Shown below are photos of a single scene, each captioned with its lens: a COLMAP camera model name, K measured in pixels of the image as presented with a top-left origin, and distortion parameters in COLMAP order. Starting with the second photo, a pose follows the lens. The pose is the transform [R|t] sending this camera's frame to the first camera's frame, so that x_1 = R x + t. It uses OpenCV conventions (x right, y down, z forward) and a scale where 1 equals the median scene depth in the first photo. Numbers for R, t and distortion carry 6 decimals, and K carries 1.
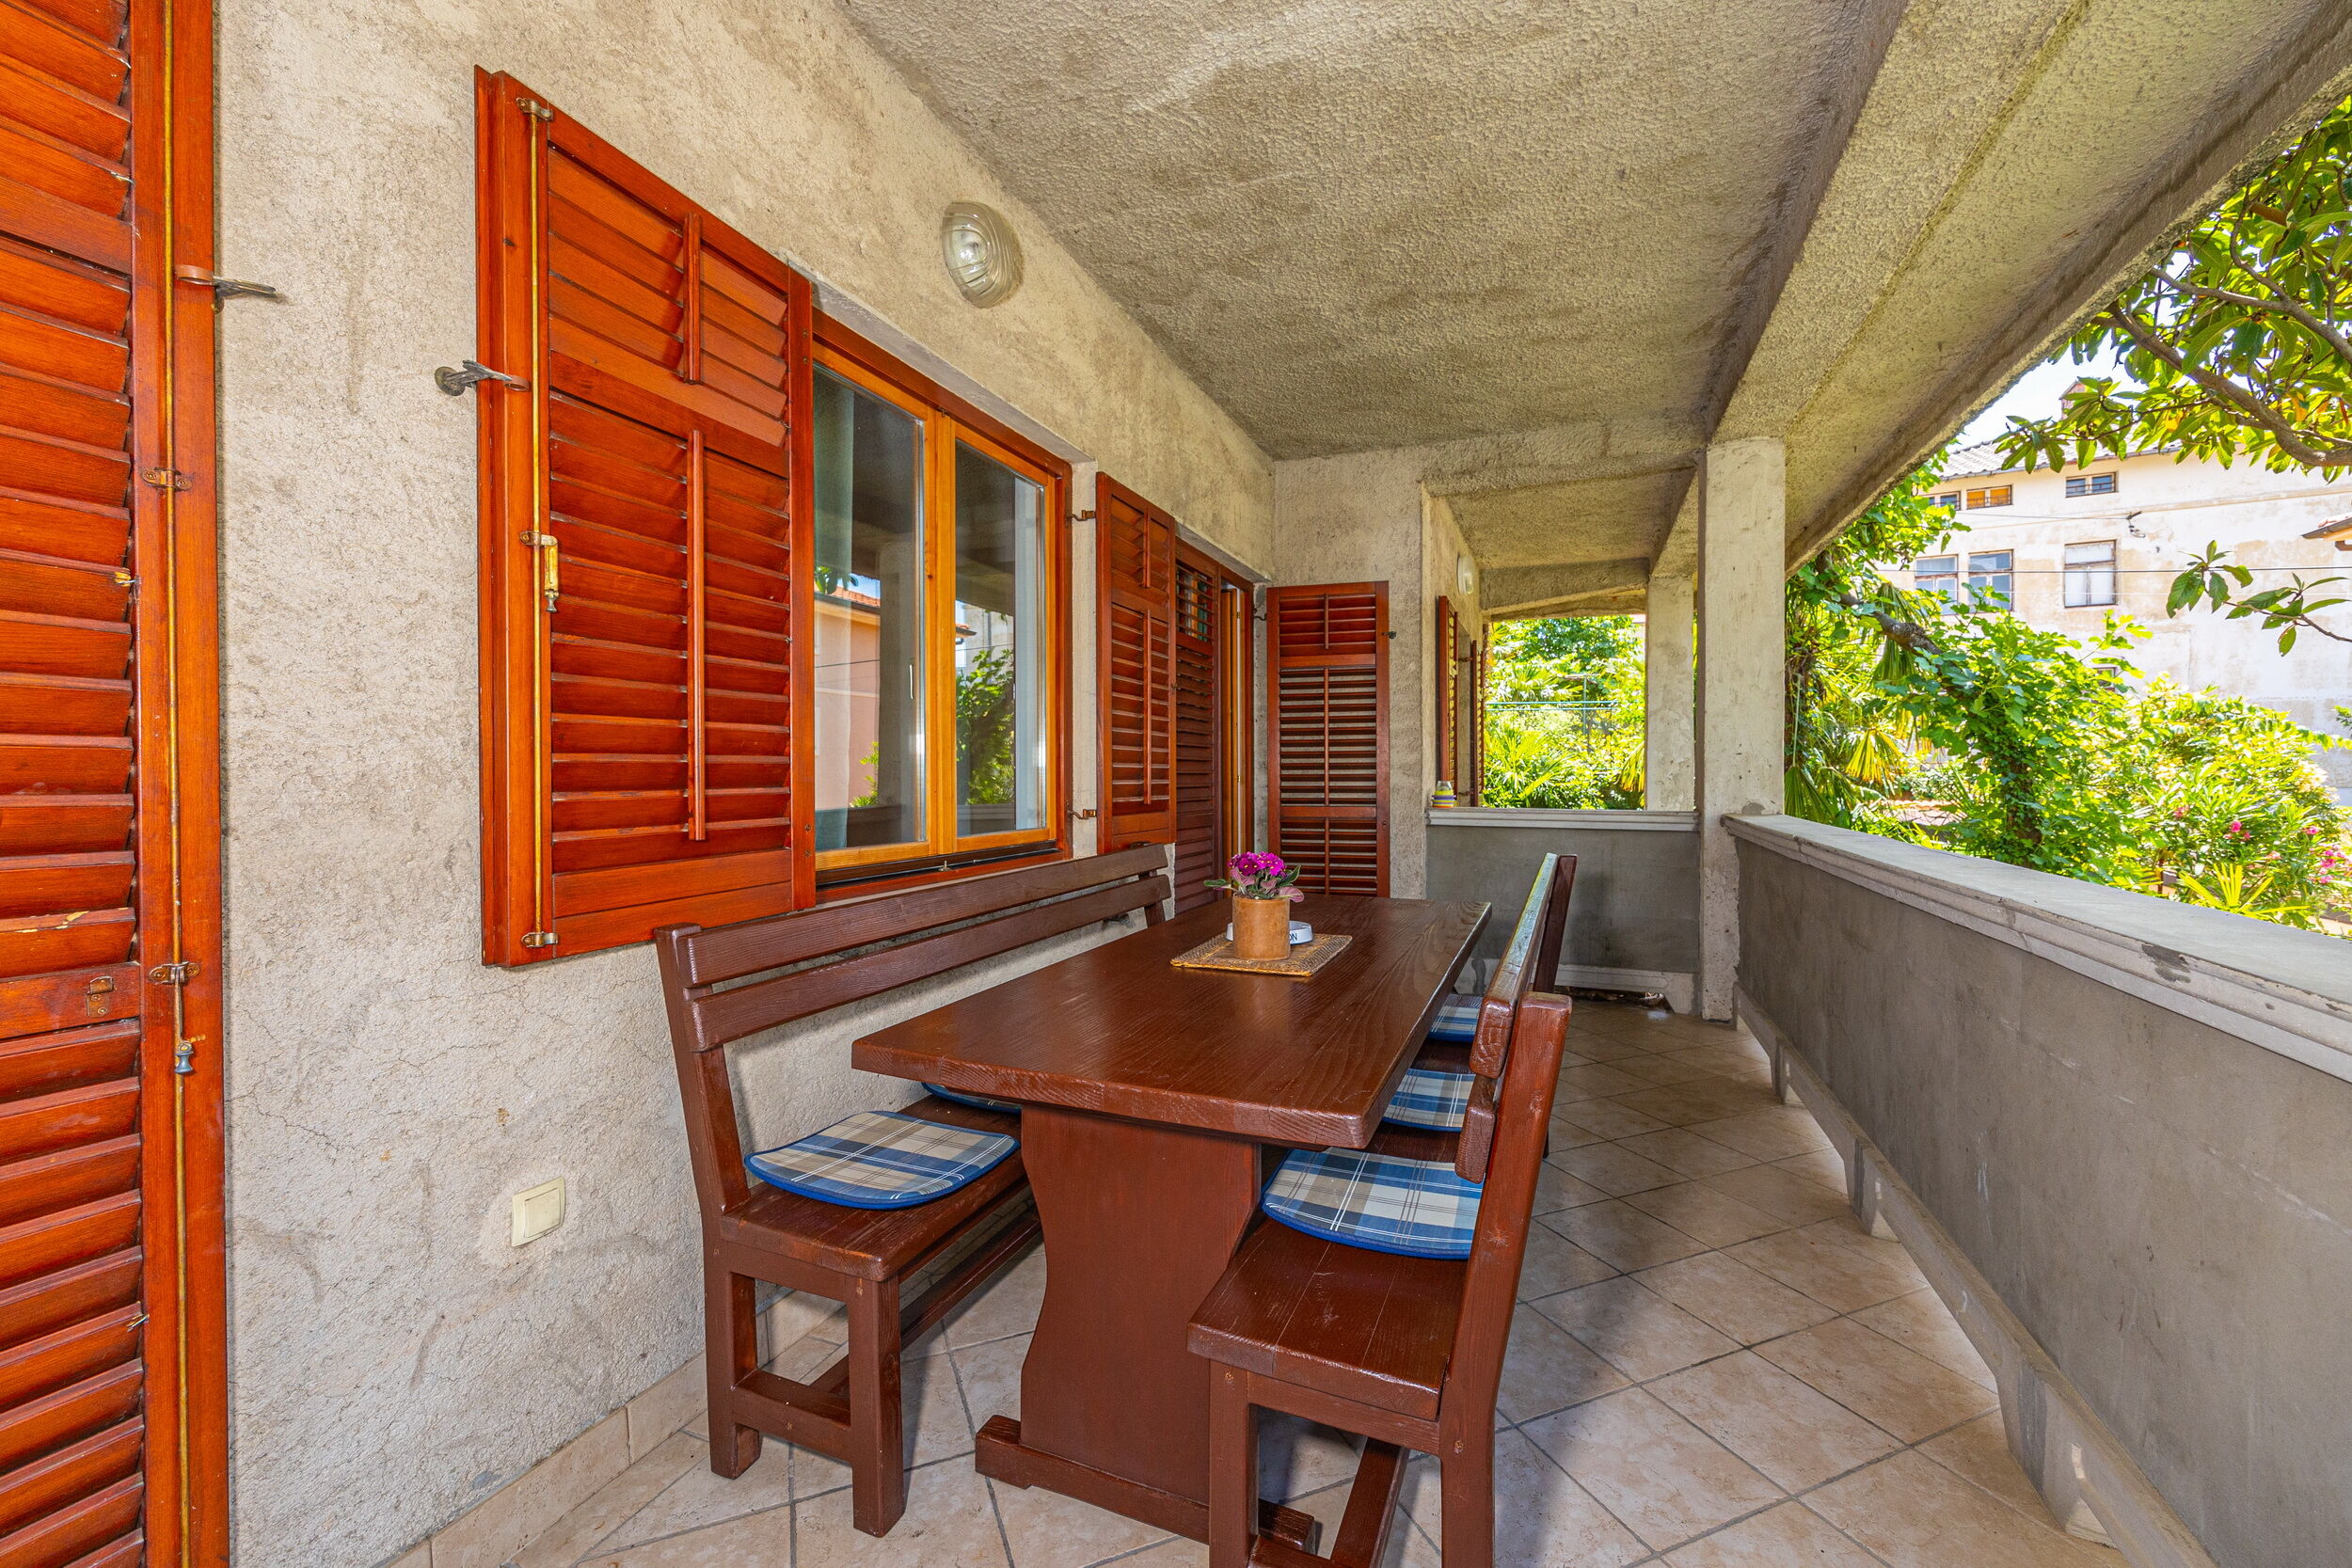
lens RADIAL K [[961.8, 0, 1167.1], [0, 961.8, 771.3], [0, 0, 1]] dist [0.001360, -0.001450]
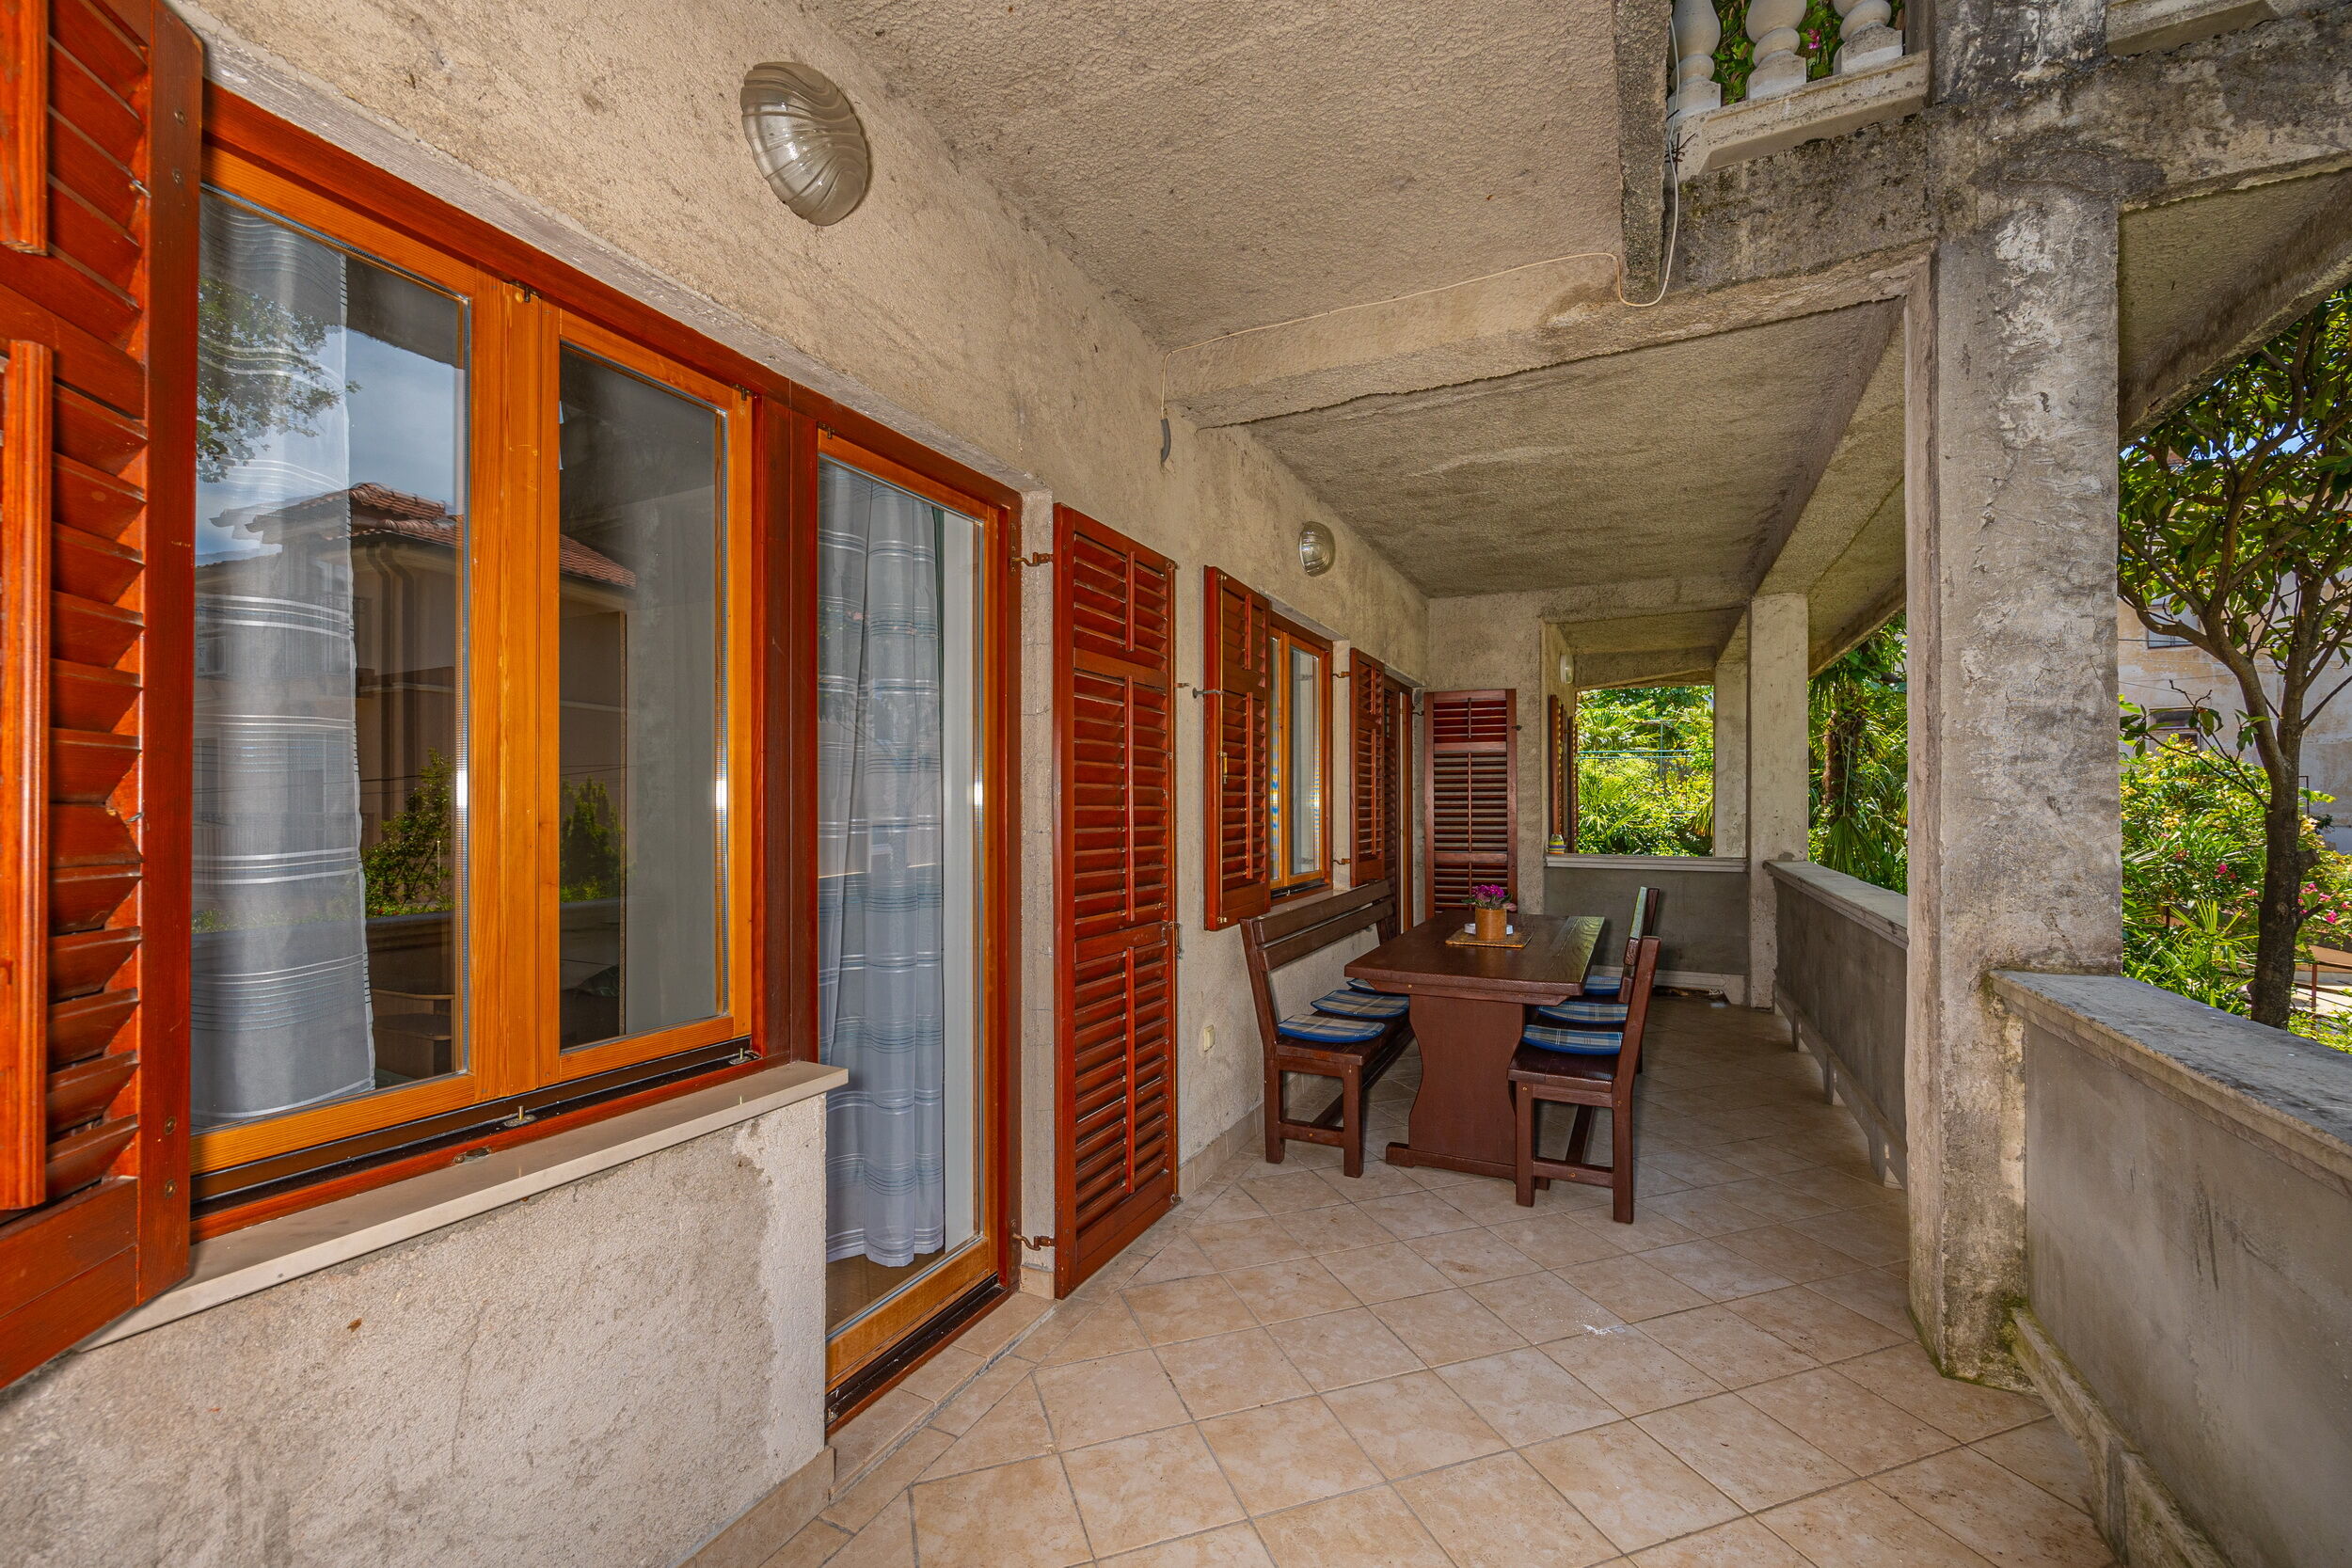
lens RADIAL K [[961.8, 0, 1185.2], [0, 961.8, 798.9], [0, 0, 1]] dist [0.001360, -0.001450]
pose [[0.998763, -0.000731, -0.049710, -0.174443], [0.000315, 0.999965, -0.008382, -0.030064], [0.049715, 0.008356, 0.998729, -0.395384]]
